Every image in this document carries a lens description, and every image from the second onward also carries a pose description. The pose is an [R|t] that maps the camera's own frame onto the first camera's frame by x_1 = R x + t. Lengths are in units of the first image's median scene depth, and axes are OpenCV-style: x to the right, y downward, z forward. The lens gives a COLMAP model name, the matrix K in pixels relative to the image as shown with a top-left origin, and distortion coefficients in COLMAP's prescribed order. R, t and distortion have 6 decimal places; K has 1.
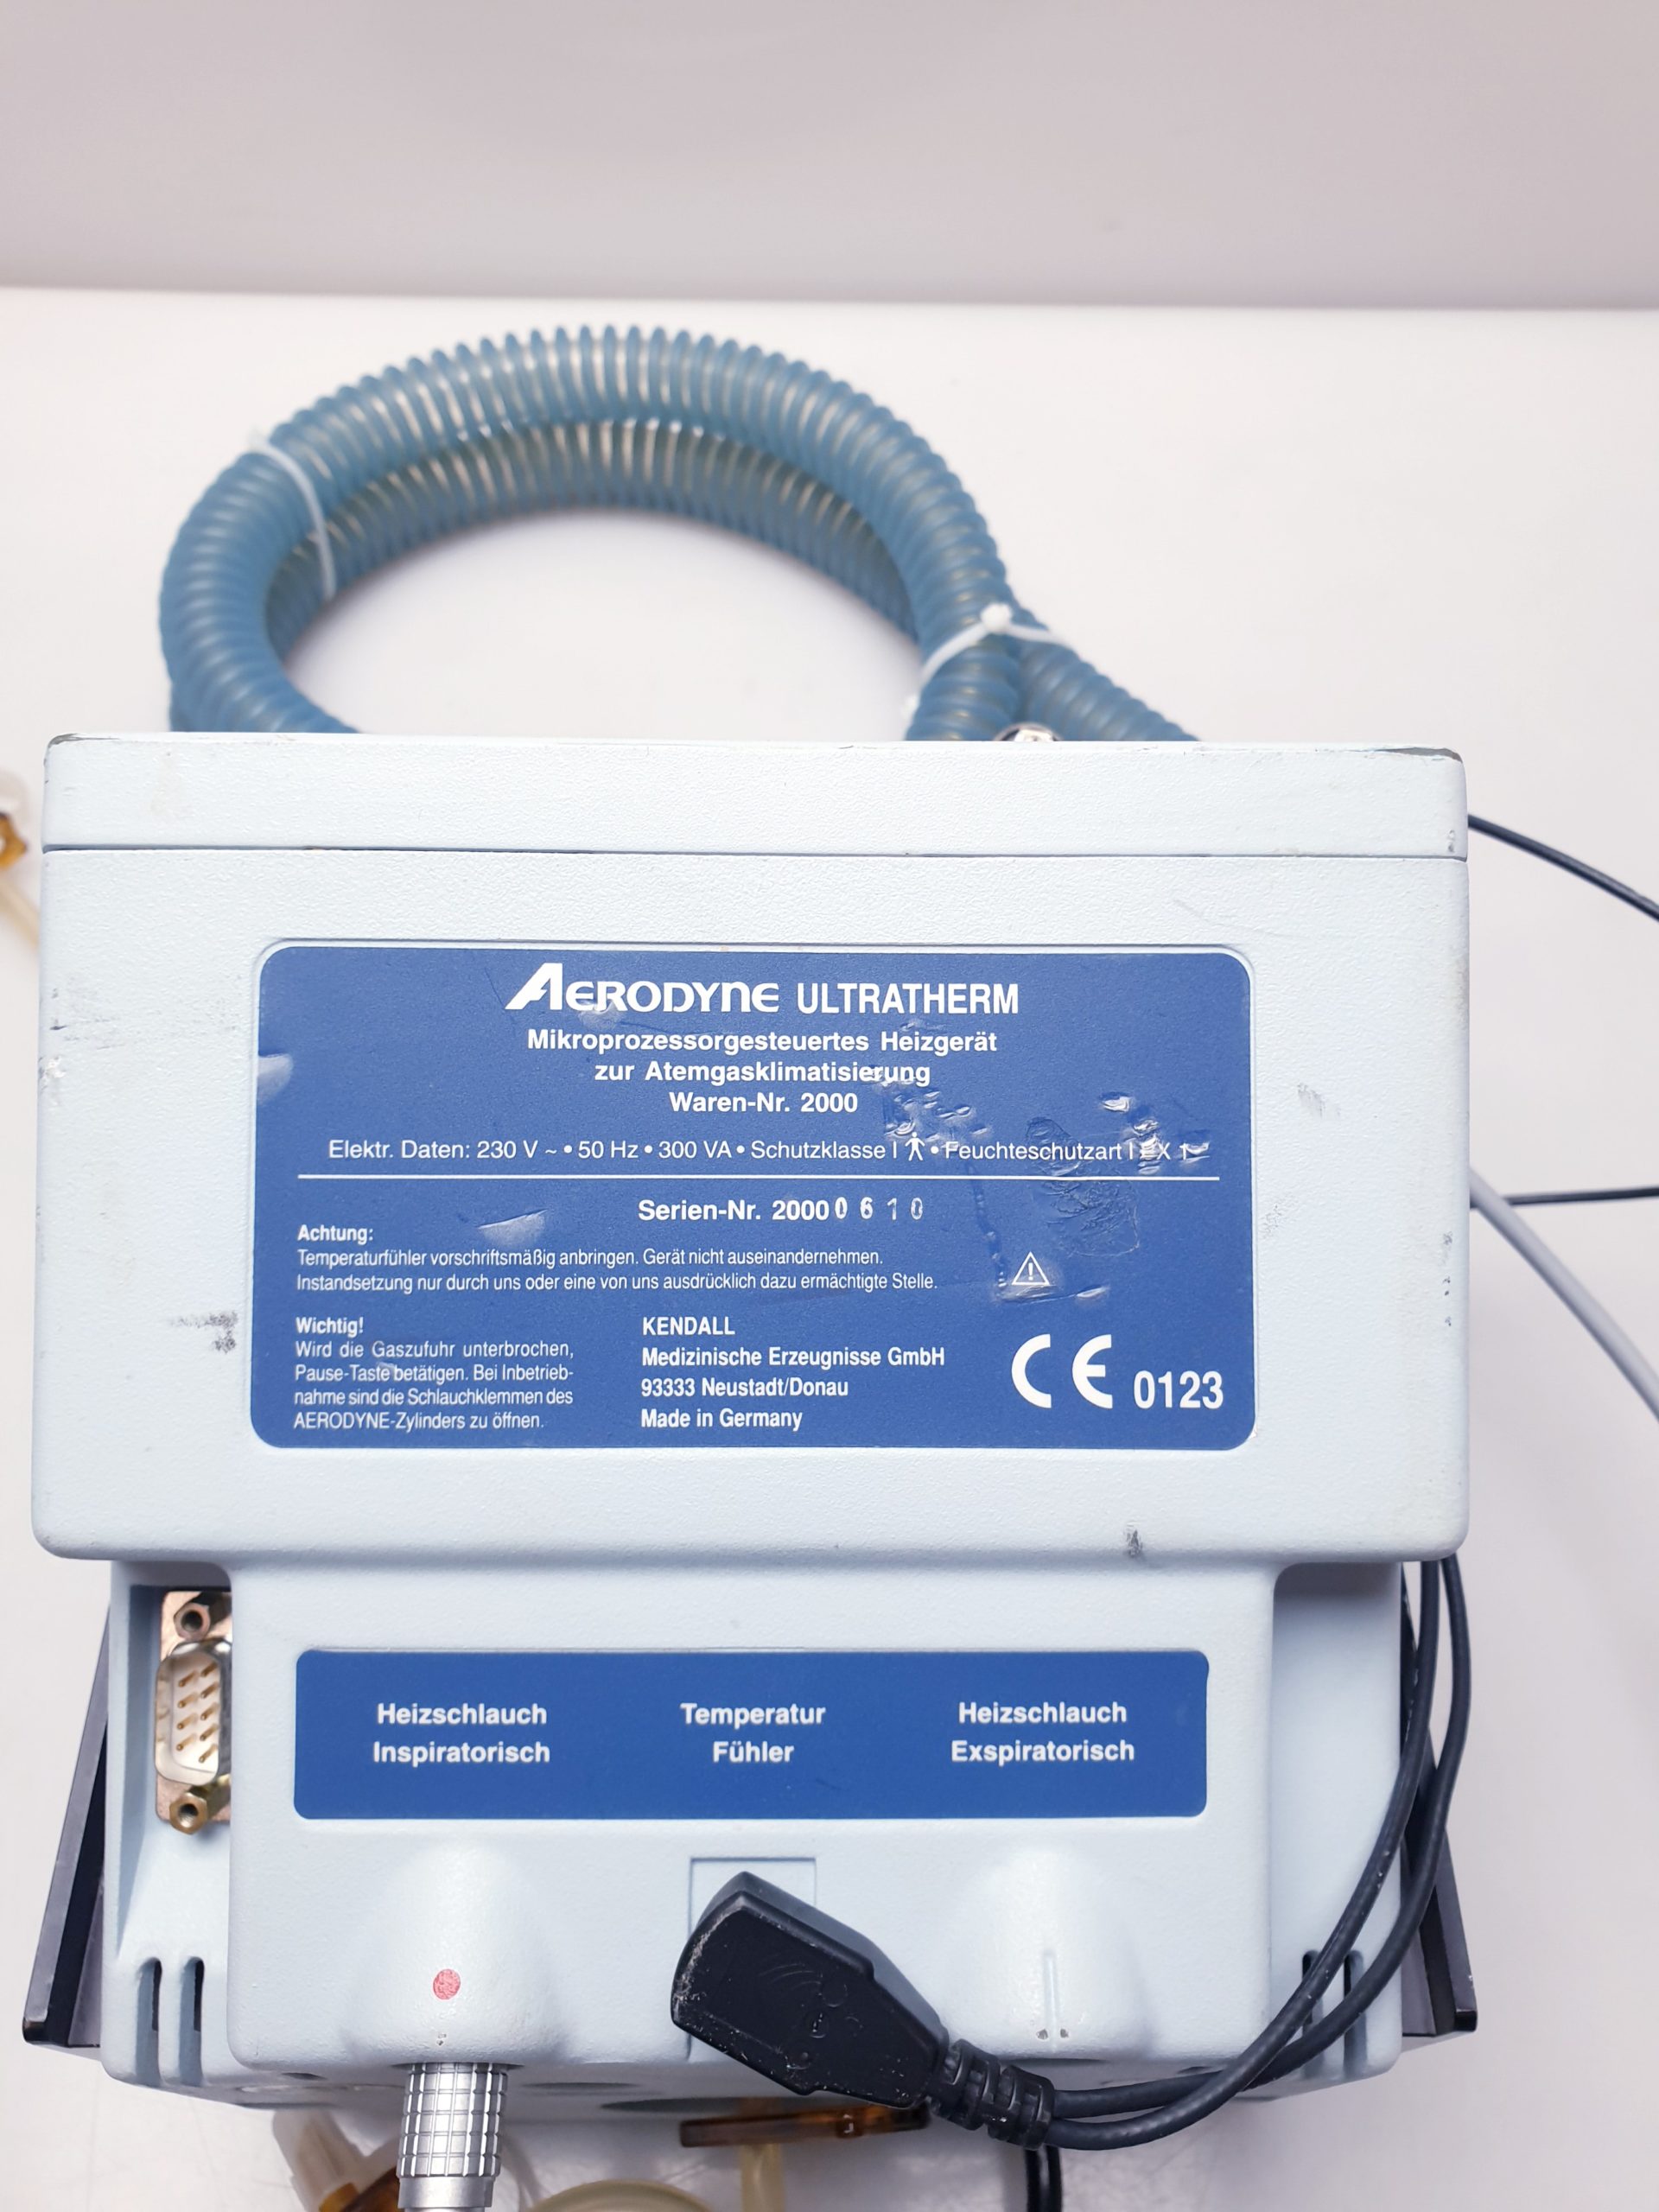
lens RADIAL K [[1747.0, 0, 829.5], [0, 1747.0, 1106.0], [0, 0, 1]] dist [0.107412, -0.305159]
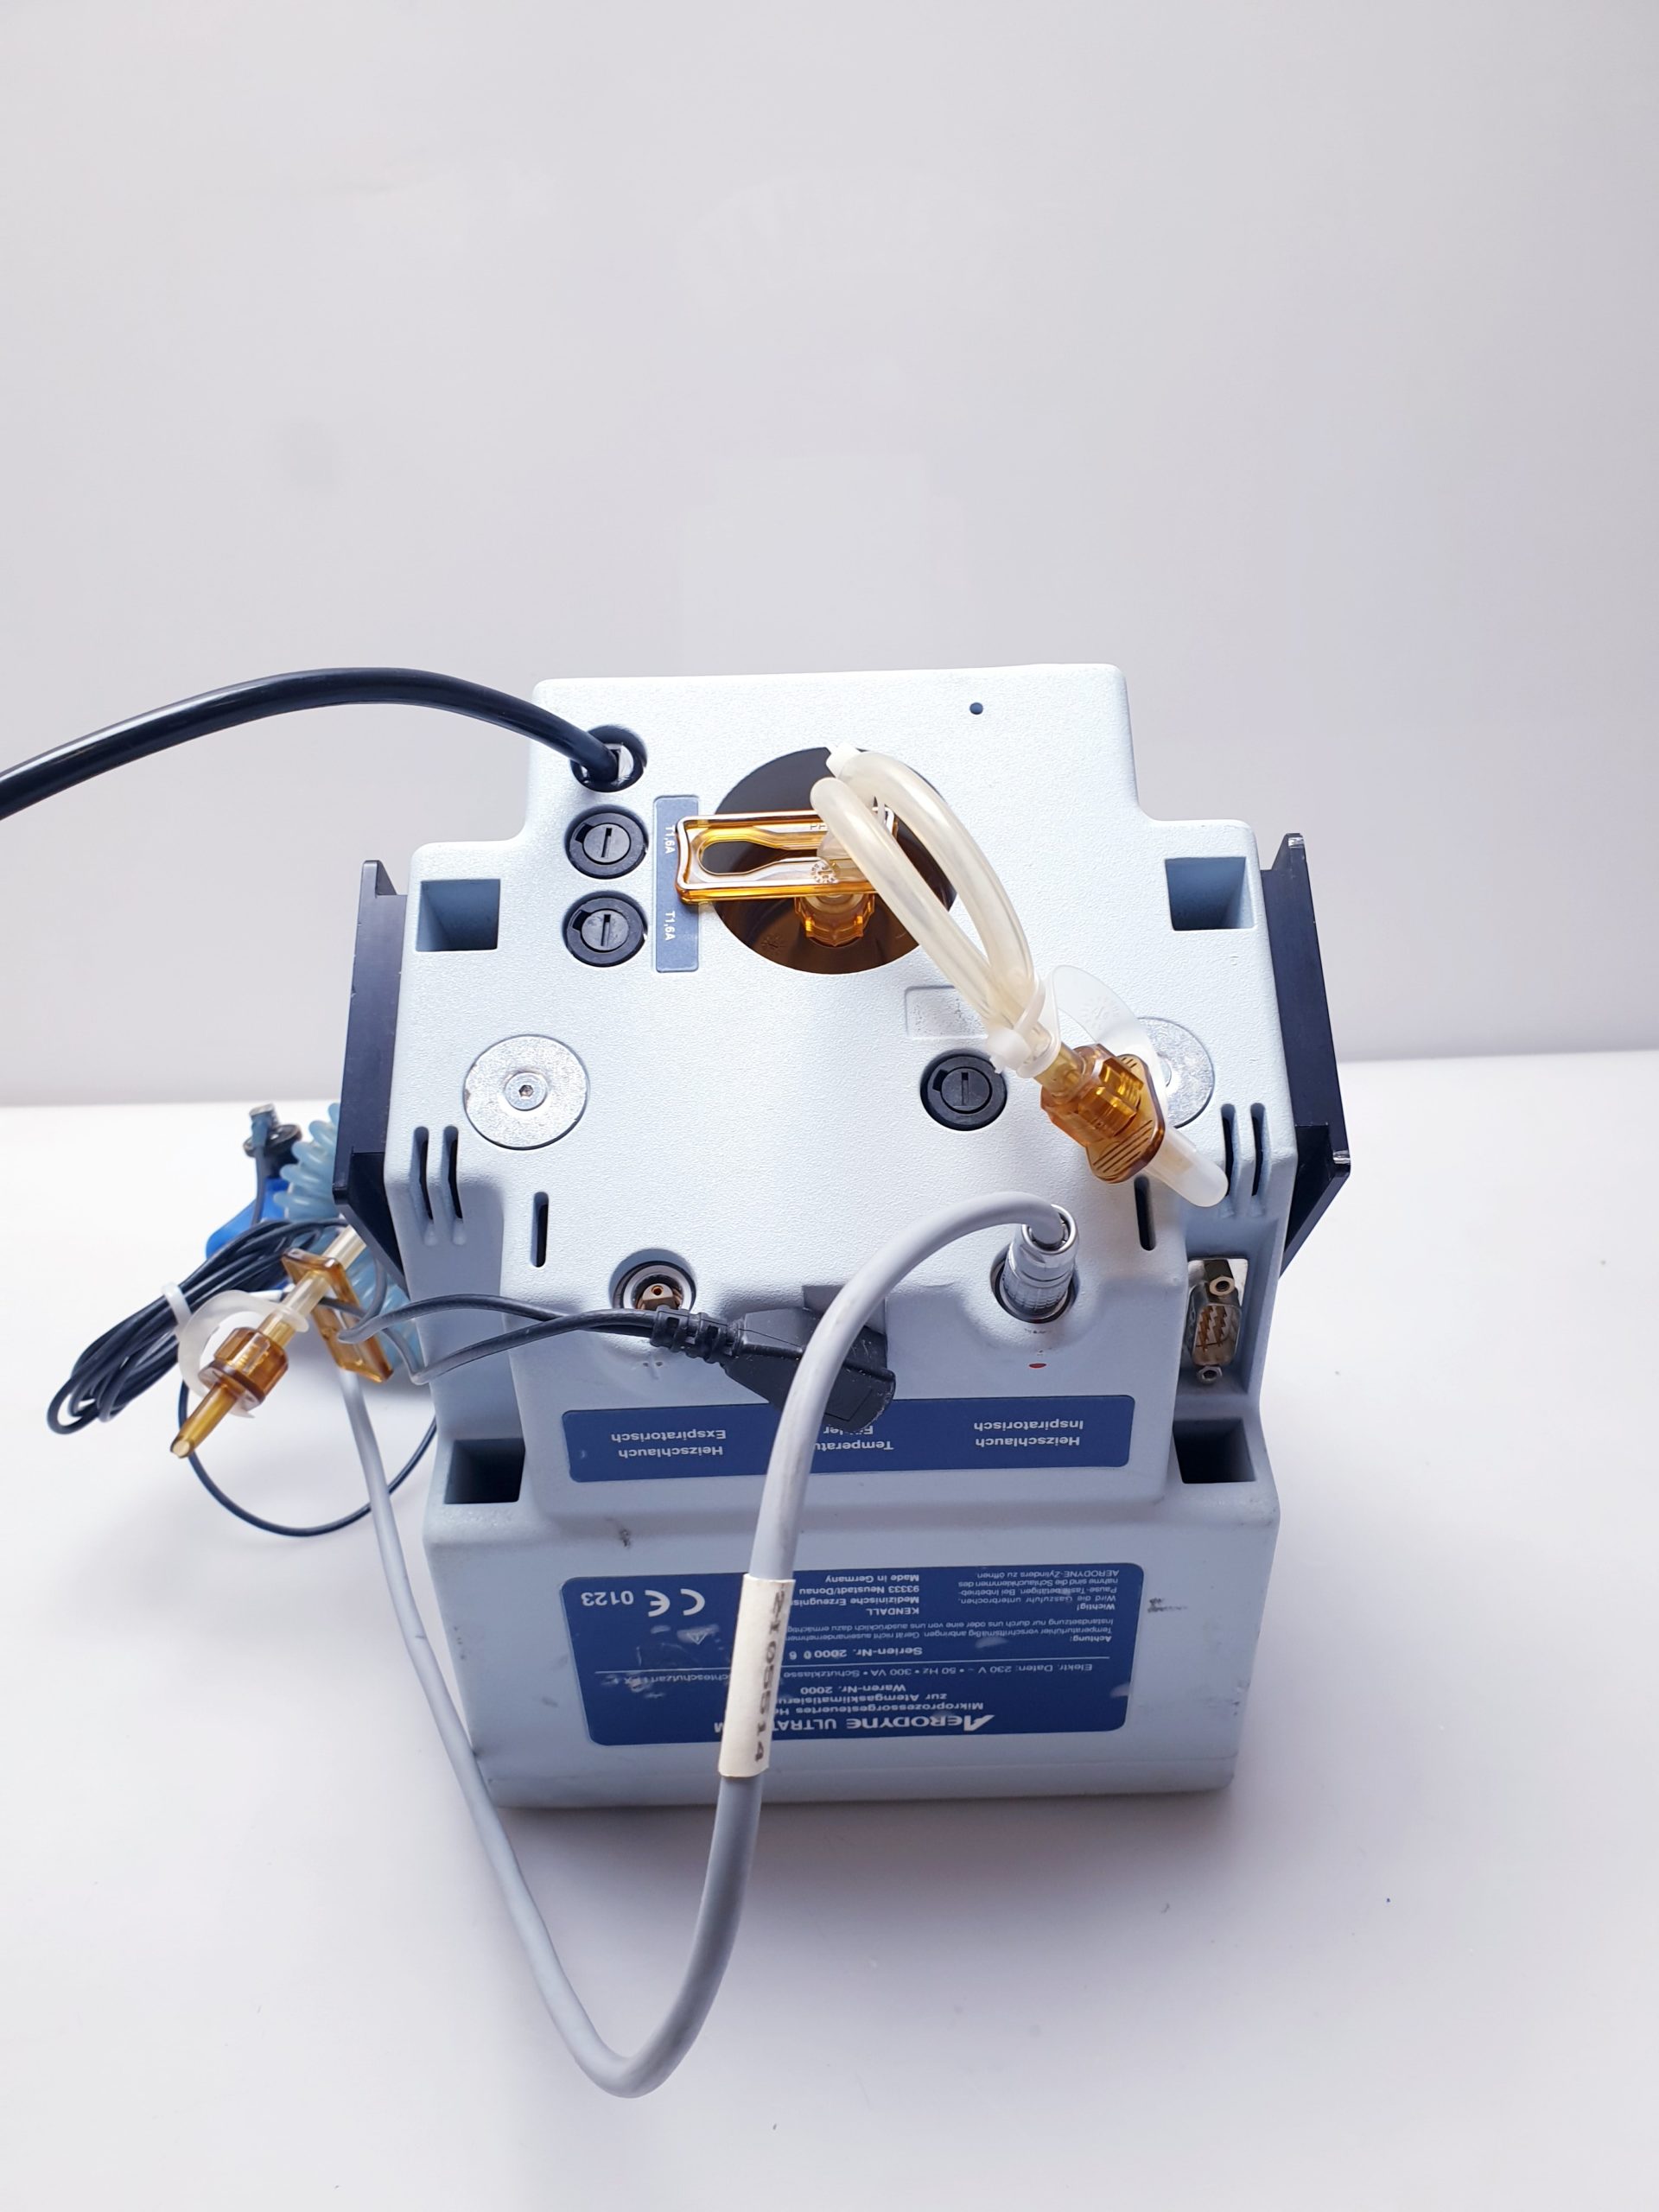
lens RADIAL K [[1747.0, 0, 829.5], [0, 1747.0, 1106.0], [0, 0, 1]] dist [0.107412, -0.305159]
pose [[-0.998575, 0.051633, -0.013521, -0.019929], [-0.035414, -0.830476, -0.555928, 1.511625], [-0.039933, -0.554657, 0.831121, -0.172360]]
